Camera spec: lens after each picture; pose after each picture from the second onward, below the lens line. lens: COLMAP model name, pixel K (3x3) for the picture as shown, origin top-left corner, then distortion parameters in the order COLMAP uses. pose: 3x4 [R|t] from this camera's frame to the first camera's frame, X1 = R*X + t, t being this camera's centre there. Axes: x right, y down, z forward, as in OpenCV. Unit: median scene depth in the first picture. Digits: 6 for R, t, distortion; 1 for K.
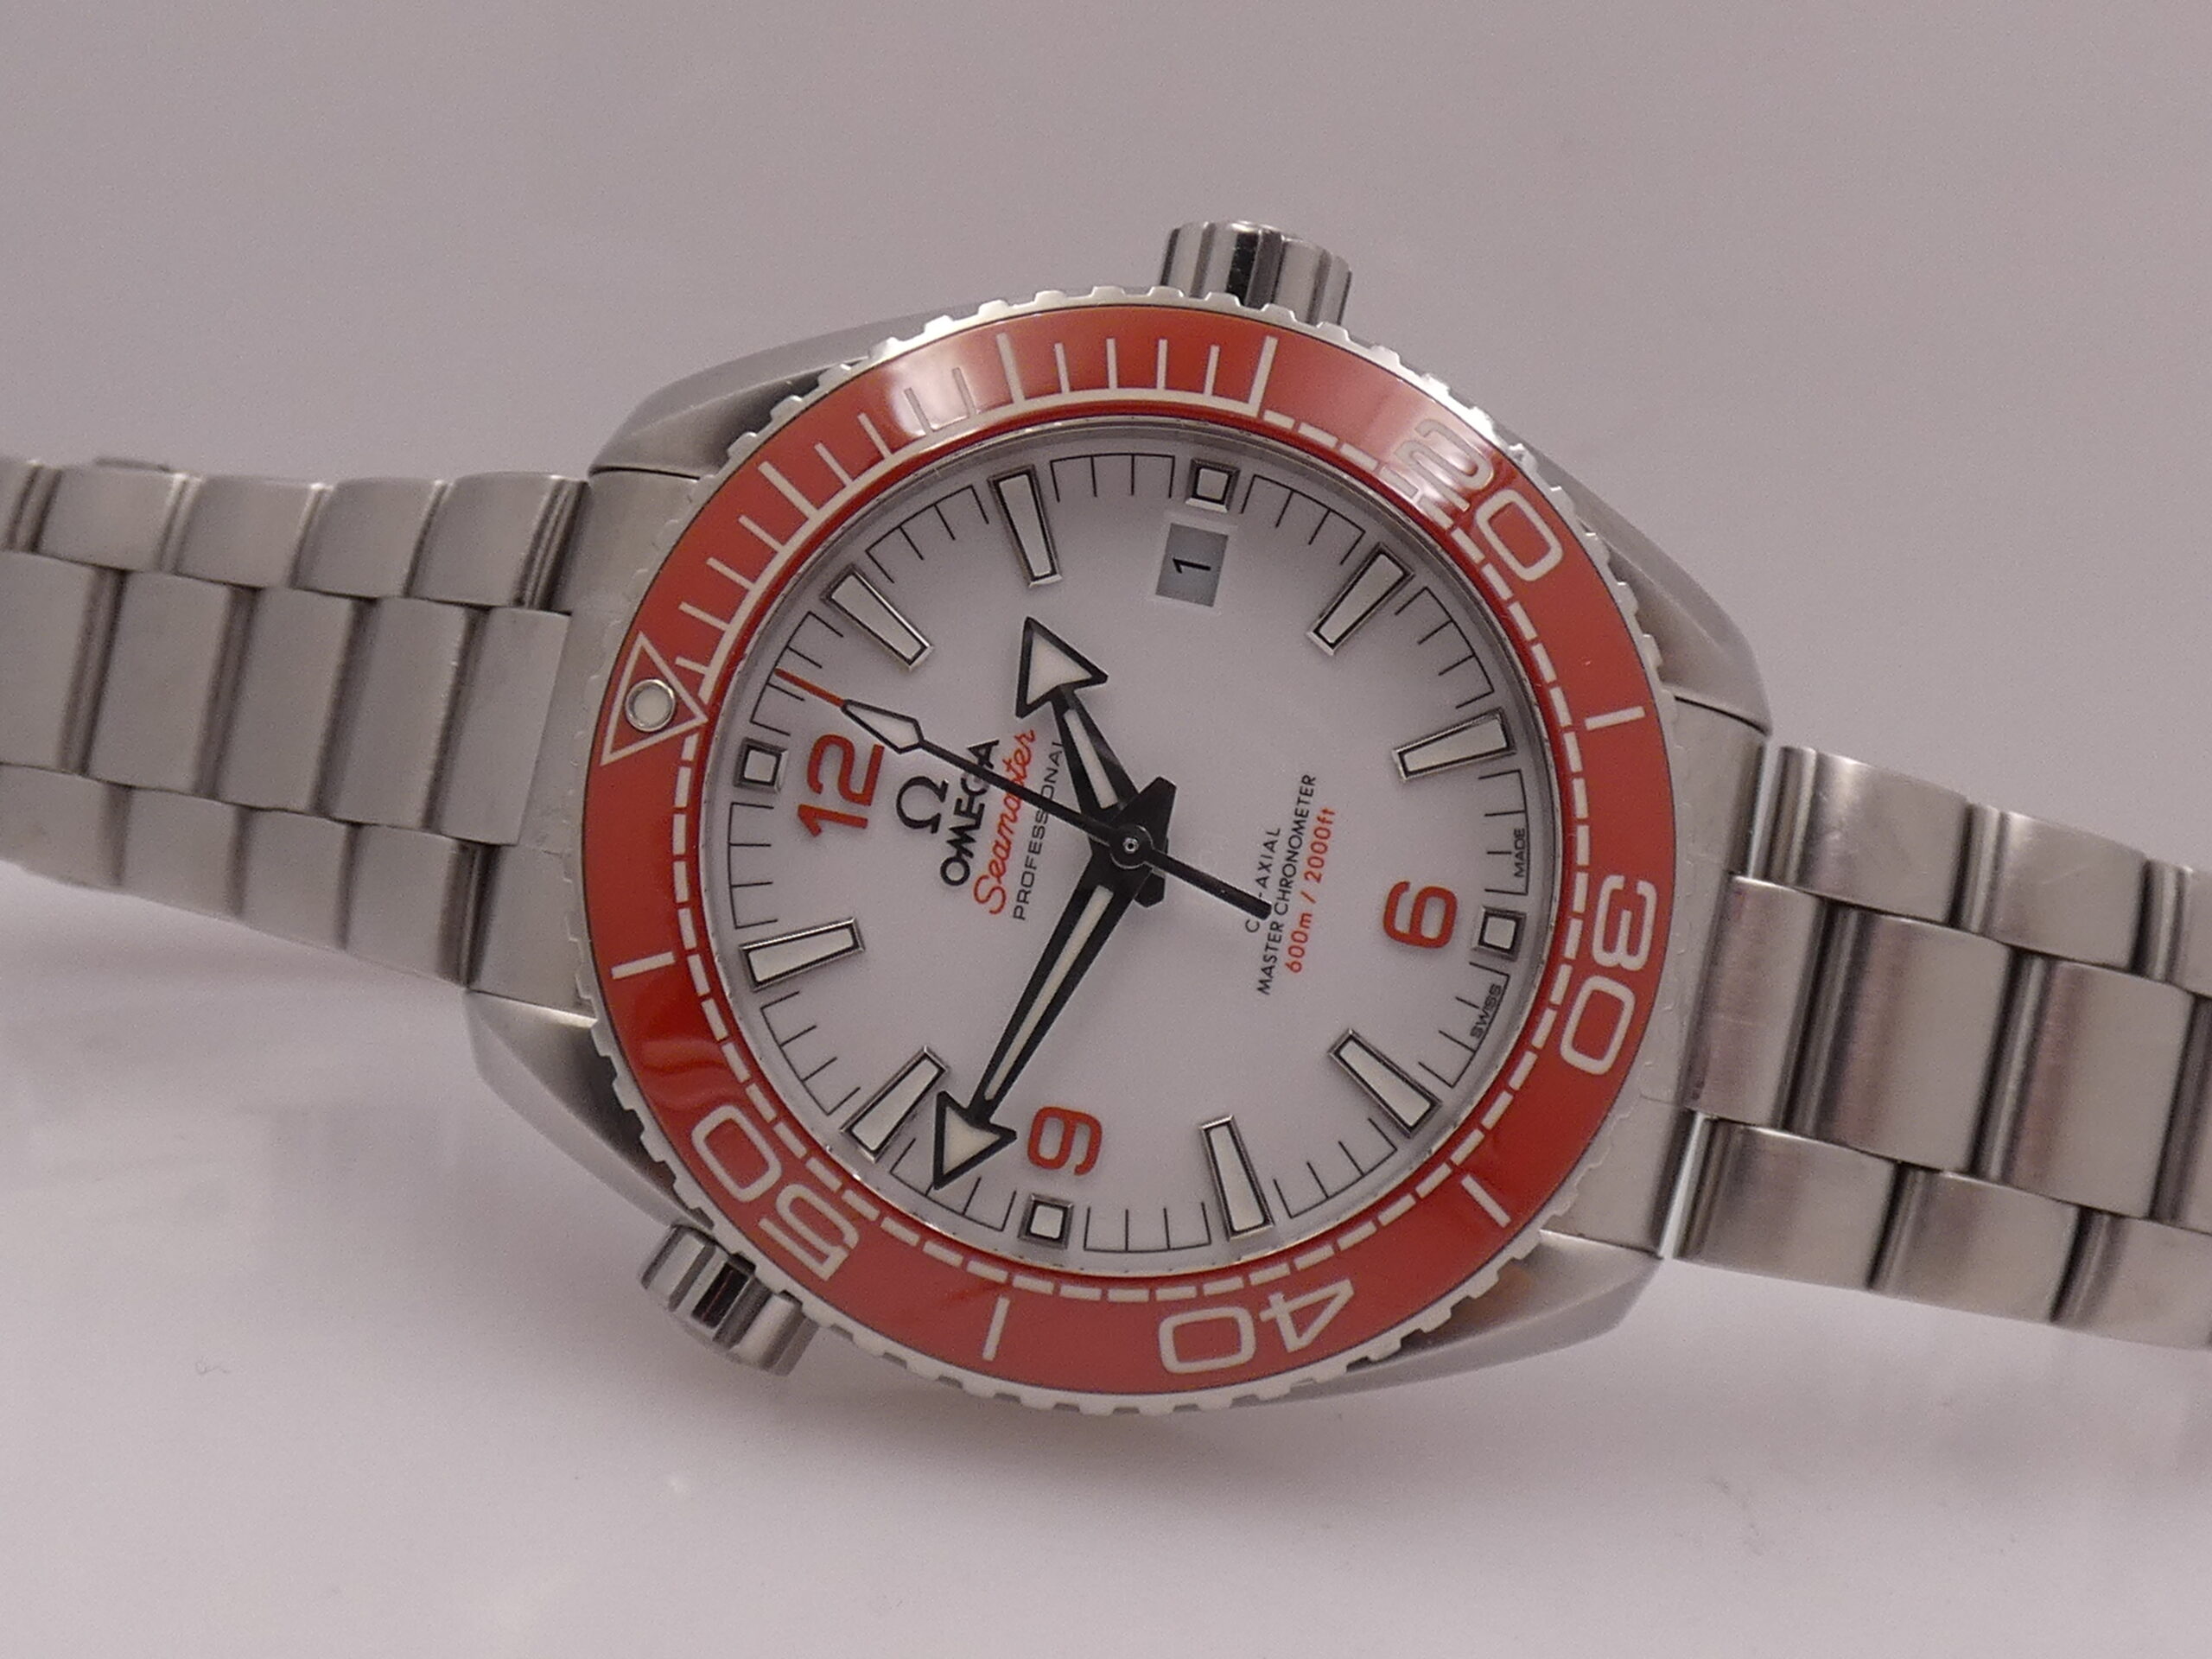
lens RADIAL K [[3130.0, 0, 1106.5], [0, 3130.0, 862.4], [0, 0, 1]] dist [-0.002146, -0.023086]
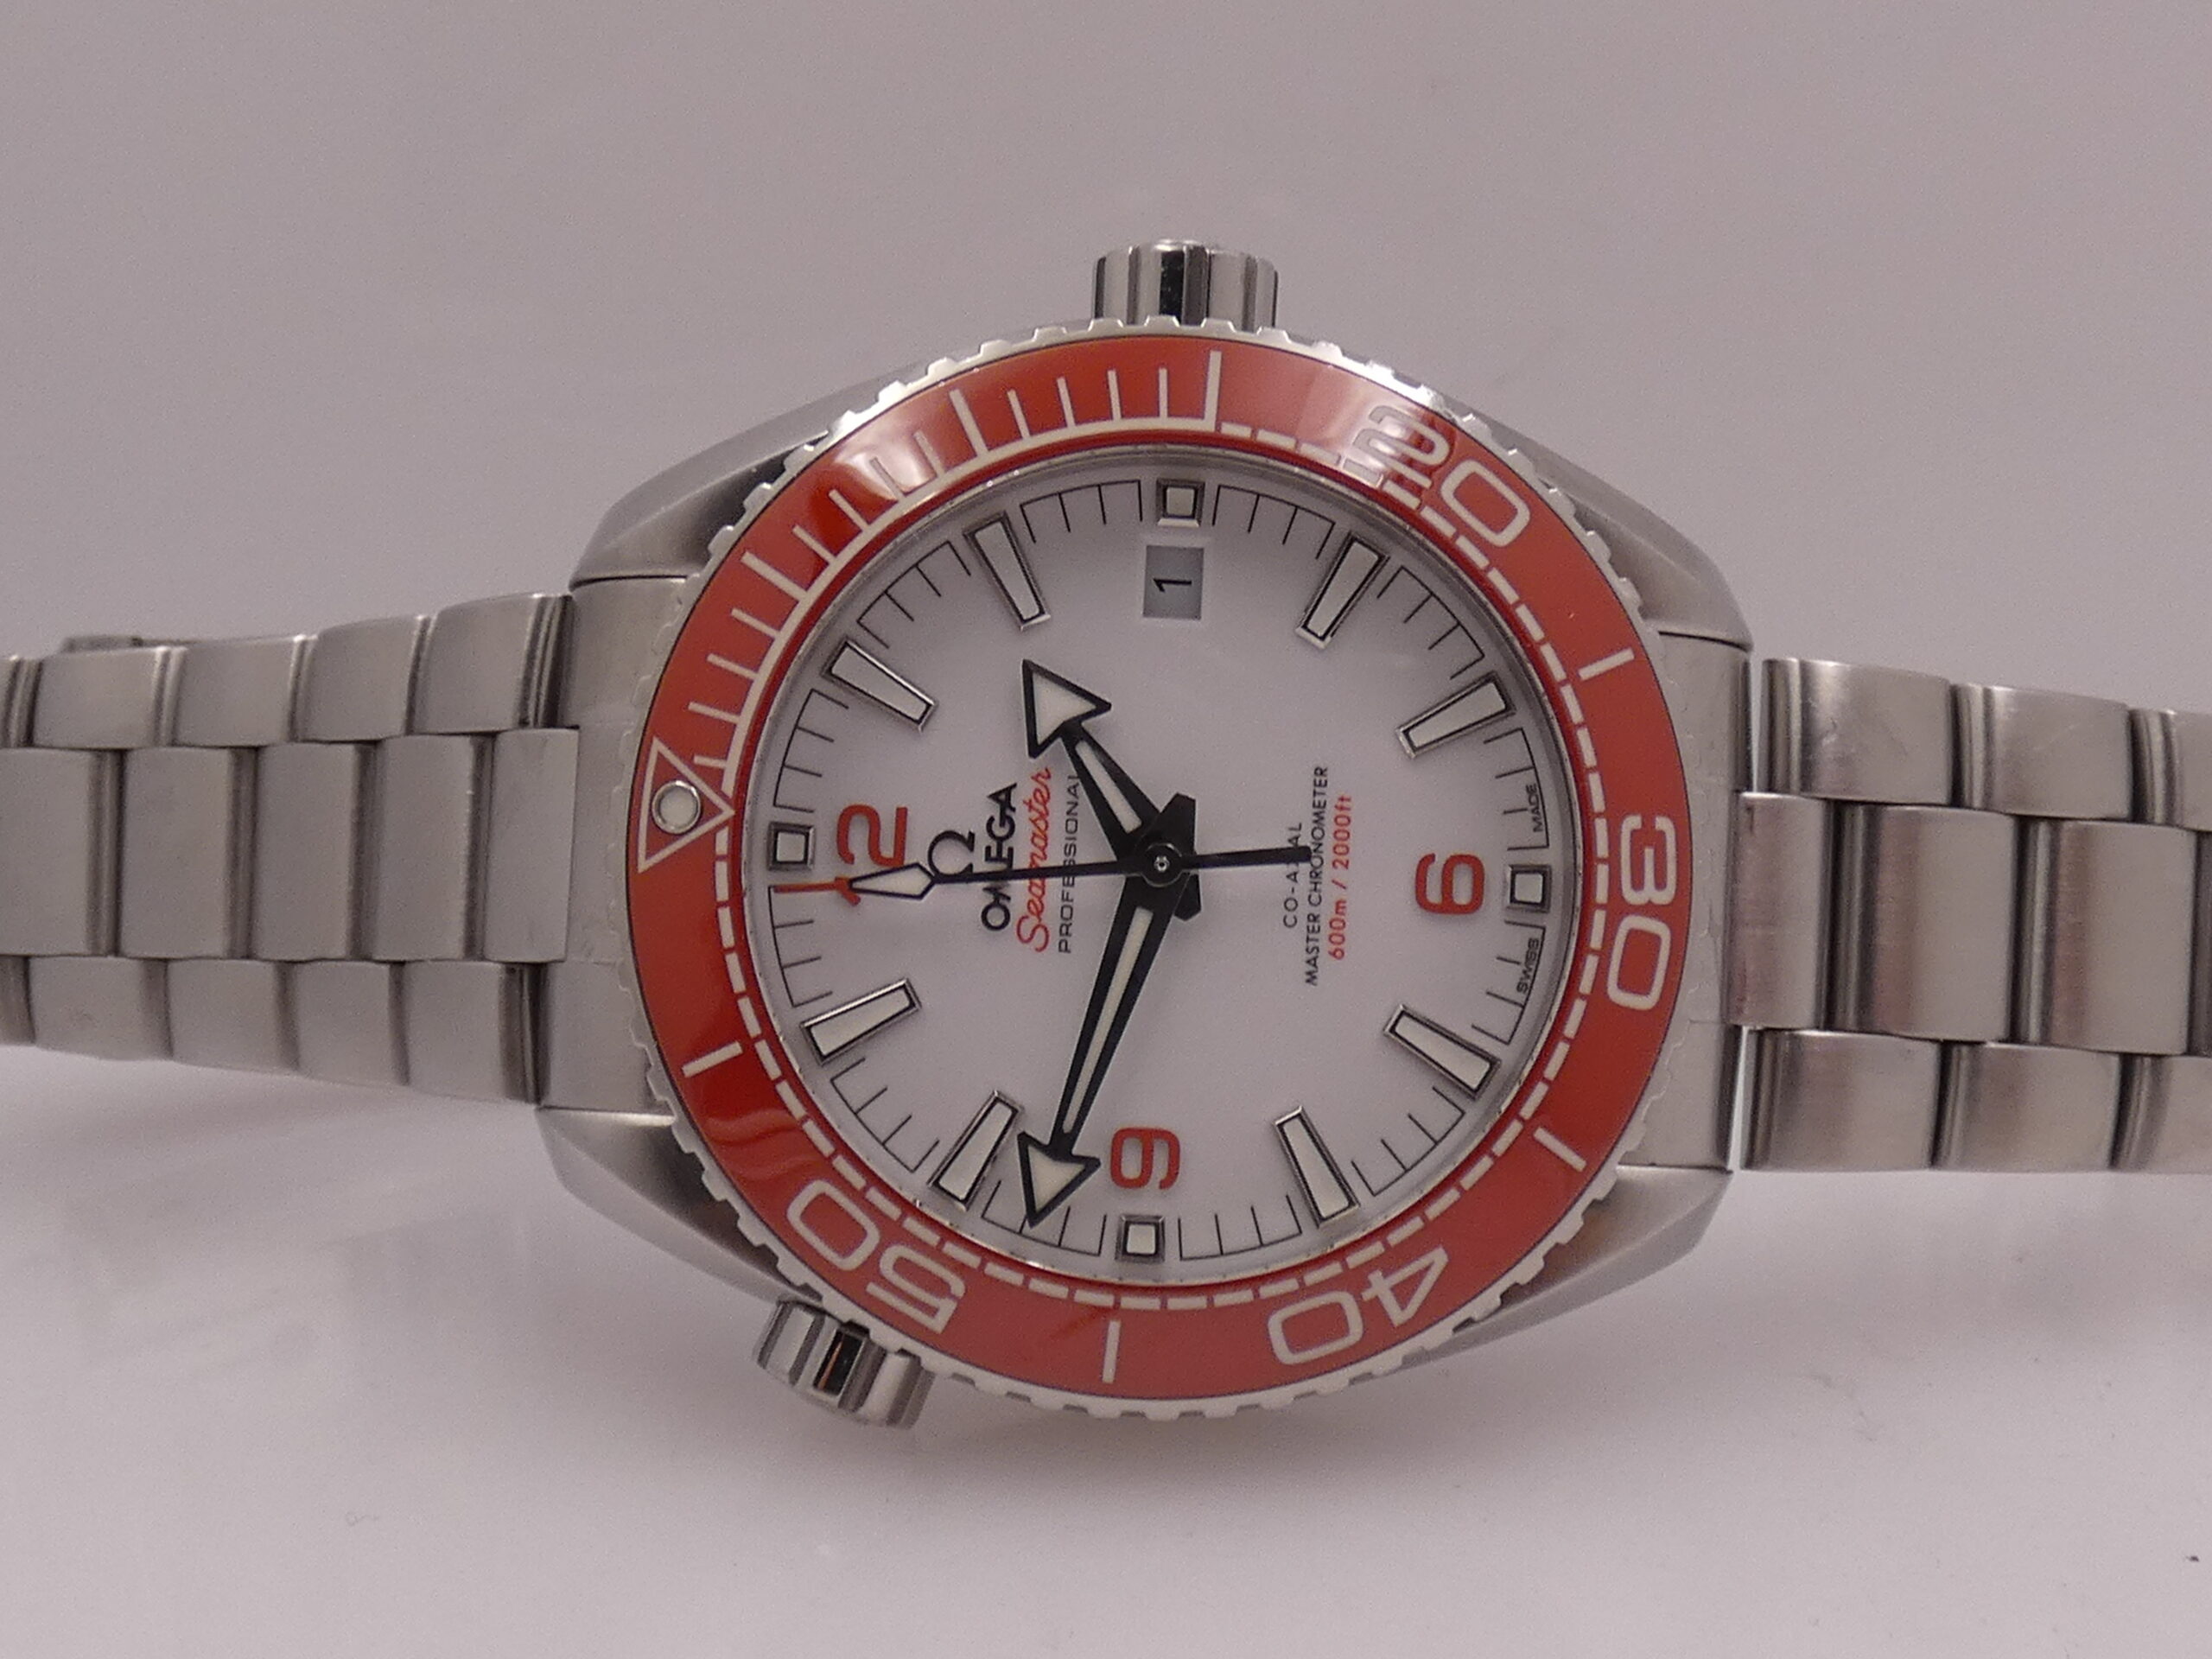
lens RADIAL K [[3130.0, 0, 1106.5], [0, 3130.0, 862.4], [0, 0, 1]] dist [-0.002146, -0.023086]
pose [[0.986245, -0.164449, 0.016650, -0.026647], [0.164223, 0.986322, 0.014133, -0.023114], [-0.018746, -0.011205, 0.999761, -0.023486]]
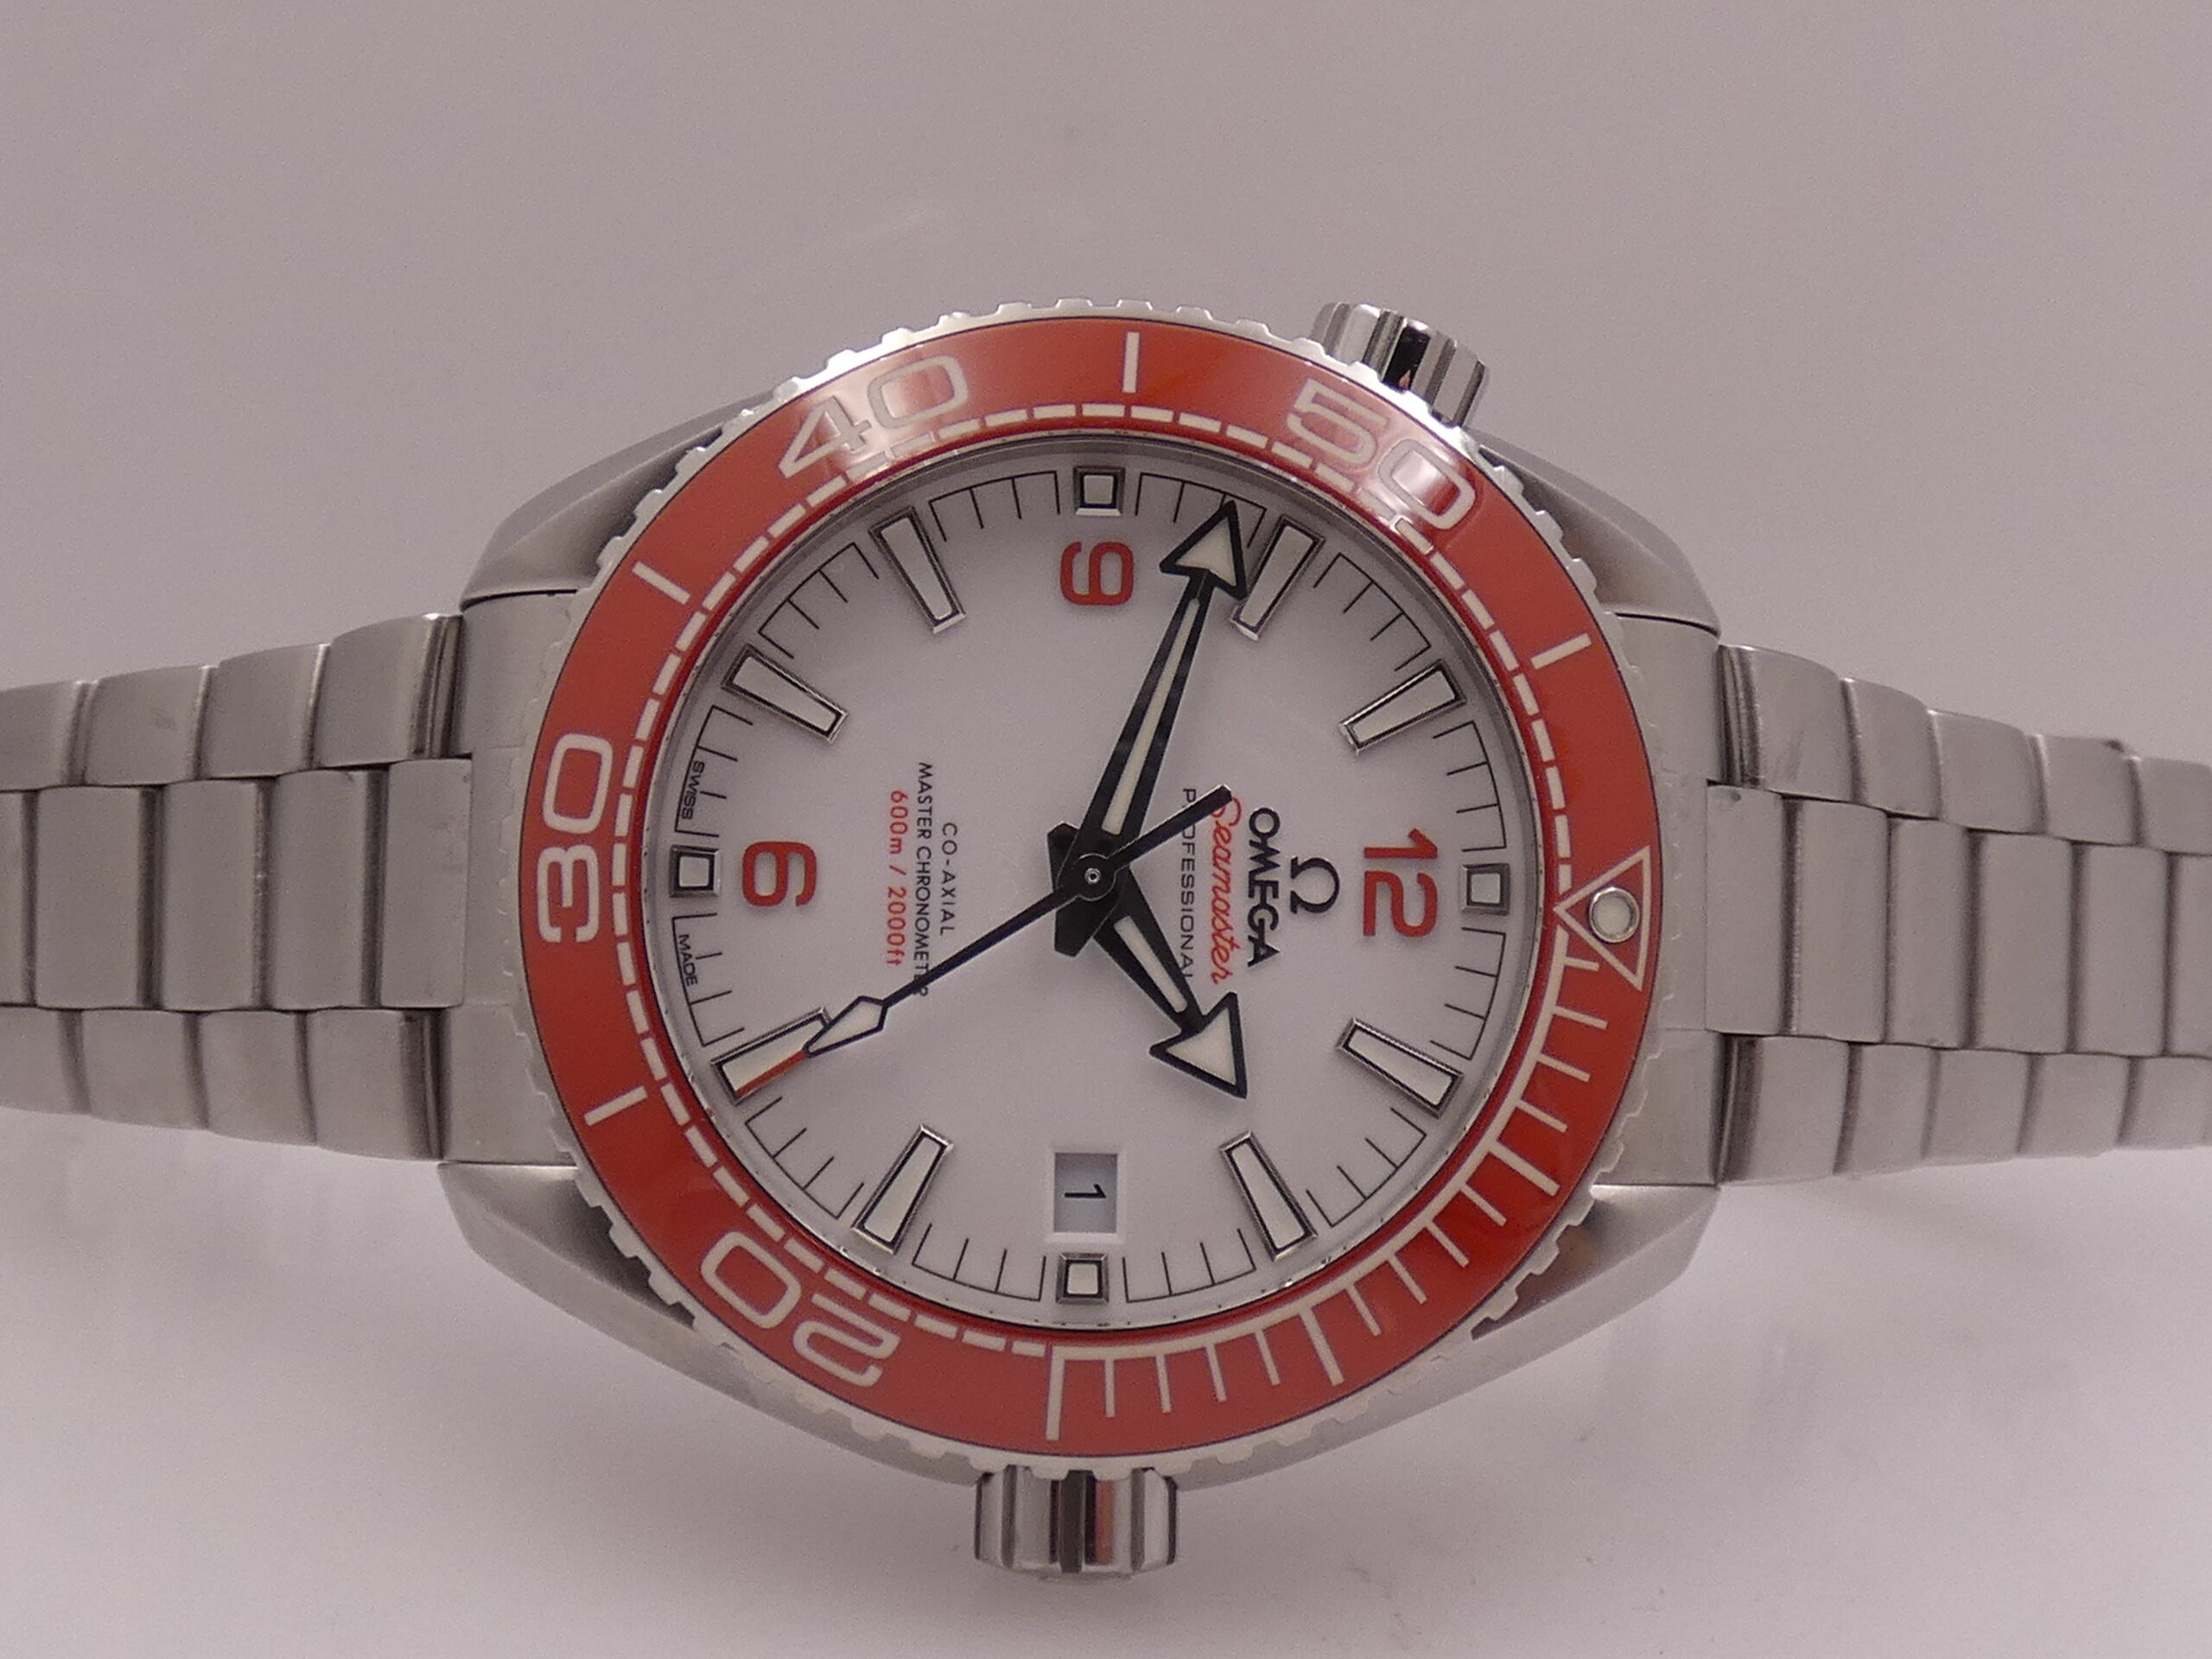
lens RADIAL K [[3130.0, 0, 1106.5], [0, 3130.0, 862.4], [0, 0, 1]] dist [-0.002146, -0.023086]
pose [[-0.978847, 0.192121, -0.070338, 0.069003], [-0.201511, -0.964776, 0.169118, -0.161319], [-0.035369, 0.179715, 0.983083, 0.058064]]
